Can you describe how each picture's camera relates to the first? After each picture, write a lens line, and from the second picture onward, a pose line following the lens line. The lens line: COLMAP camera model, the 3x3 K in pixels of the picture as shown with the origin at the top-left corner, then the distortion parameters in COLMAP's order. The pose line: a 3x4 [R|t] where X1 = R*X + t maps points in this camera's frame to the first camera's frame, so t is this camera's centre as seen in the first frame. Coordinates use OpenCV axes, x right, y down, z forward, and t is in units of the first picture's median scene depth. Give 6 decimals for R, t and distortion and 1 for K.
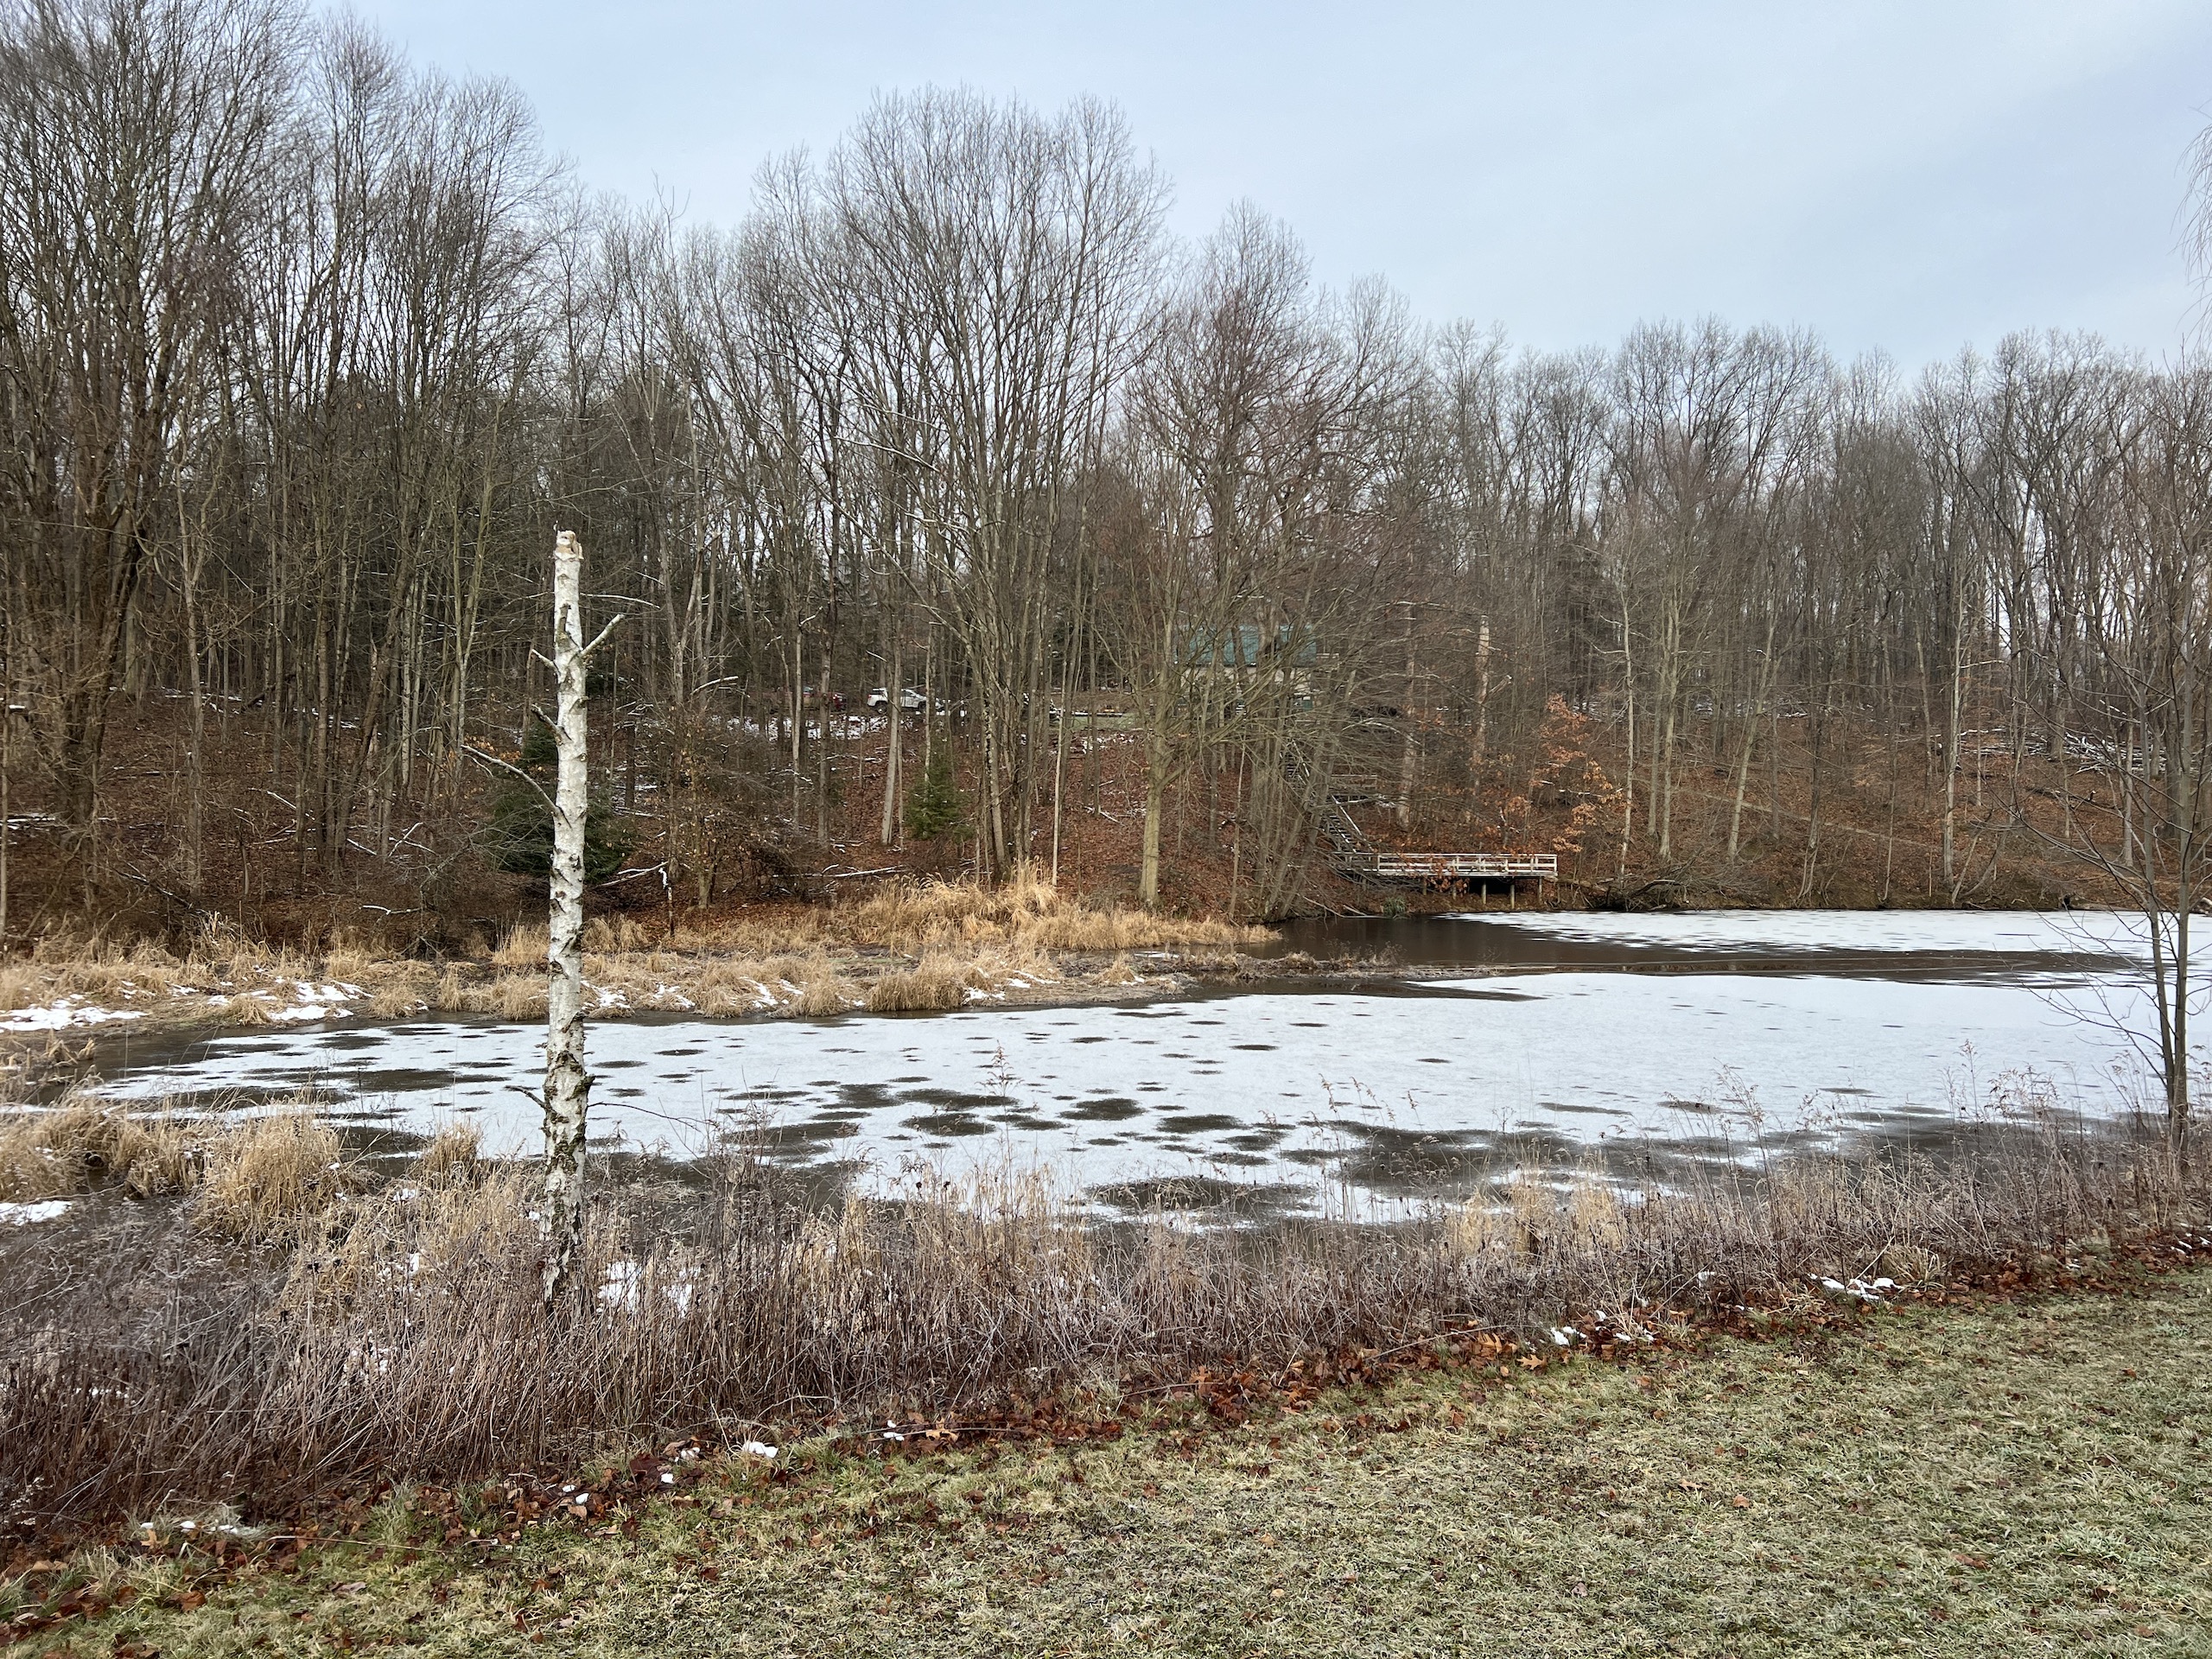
lens RADIAL K [[1642.2, 0, 1110.1], [0, 1642.2, 812.0], [0, 0, 1]] dist [0.105862, -0.158267]
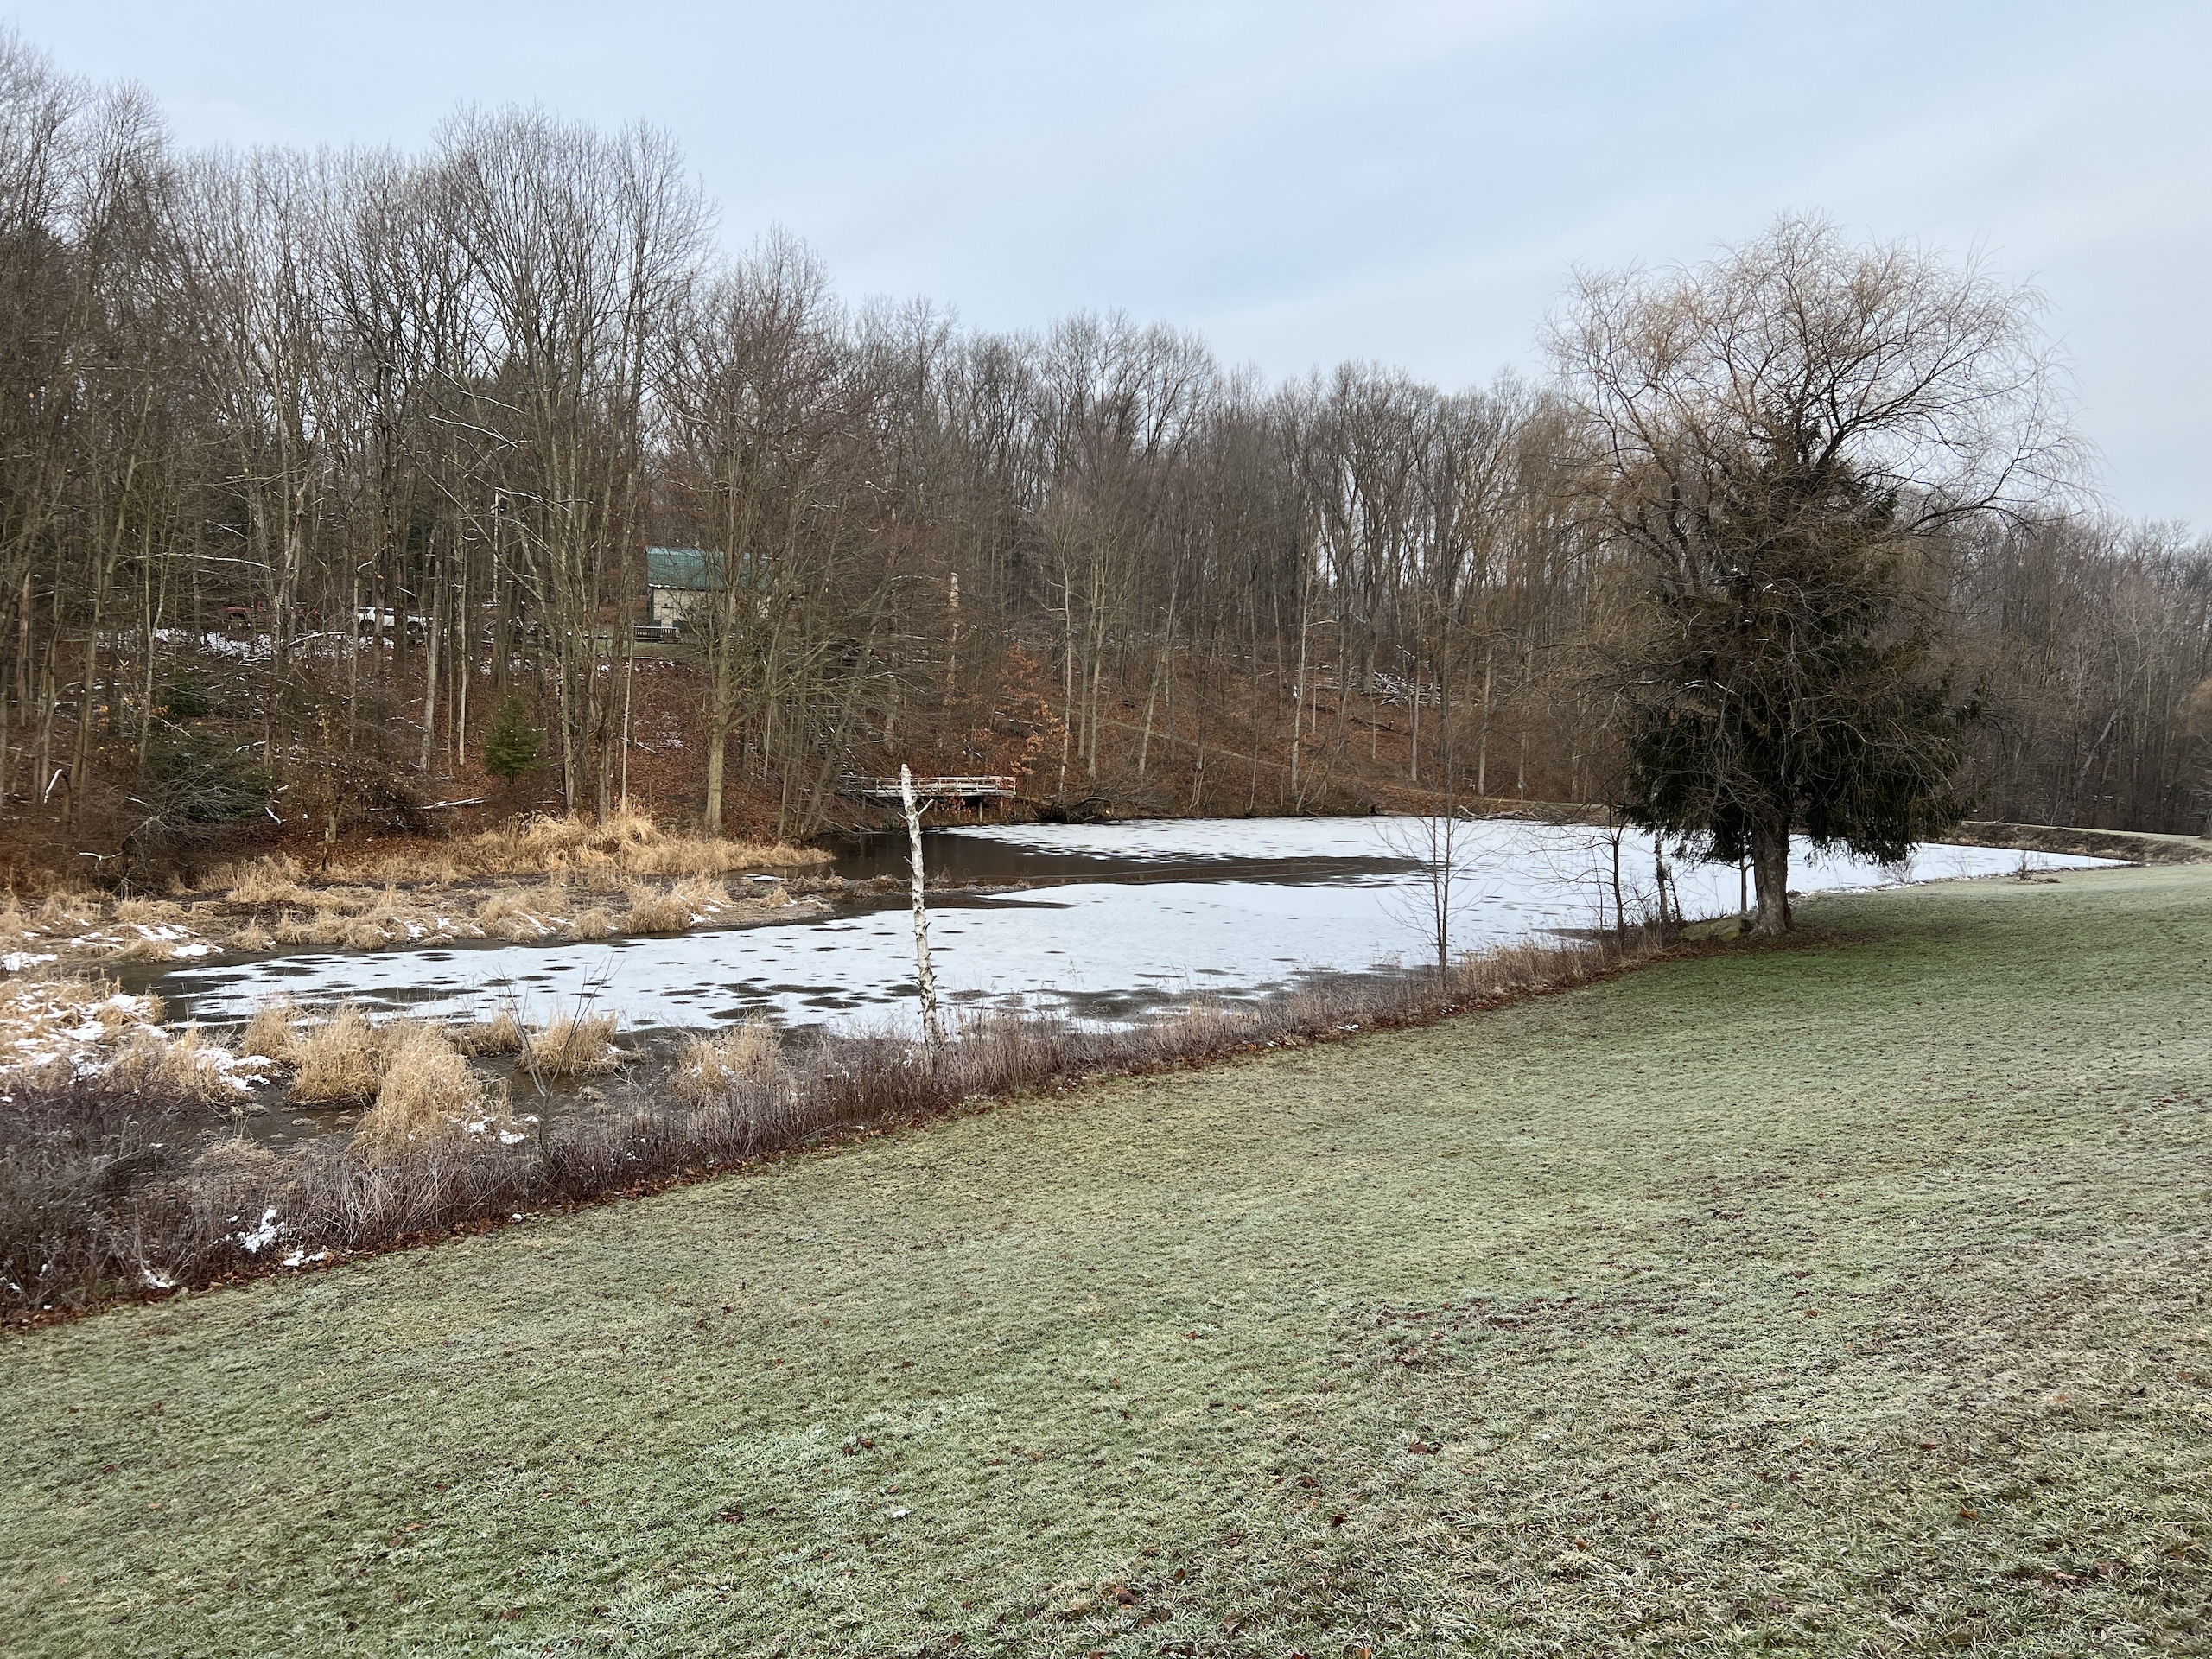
lens RADIAL K [[1642.2, 0, 1110.1], [0, 1642.2, 812.0], [0, 0, 1]] dist [0.105862, -0.158267]
pose [[0.933499, -0.009034, 0.358467, -0.097639], [-0.015085, 0.997808, 0.064430, -0.027430], [-0.358263, -0.065552, 0.931316, -0.152383]]
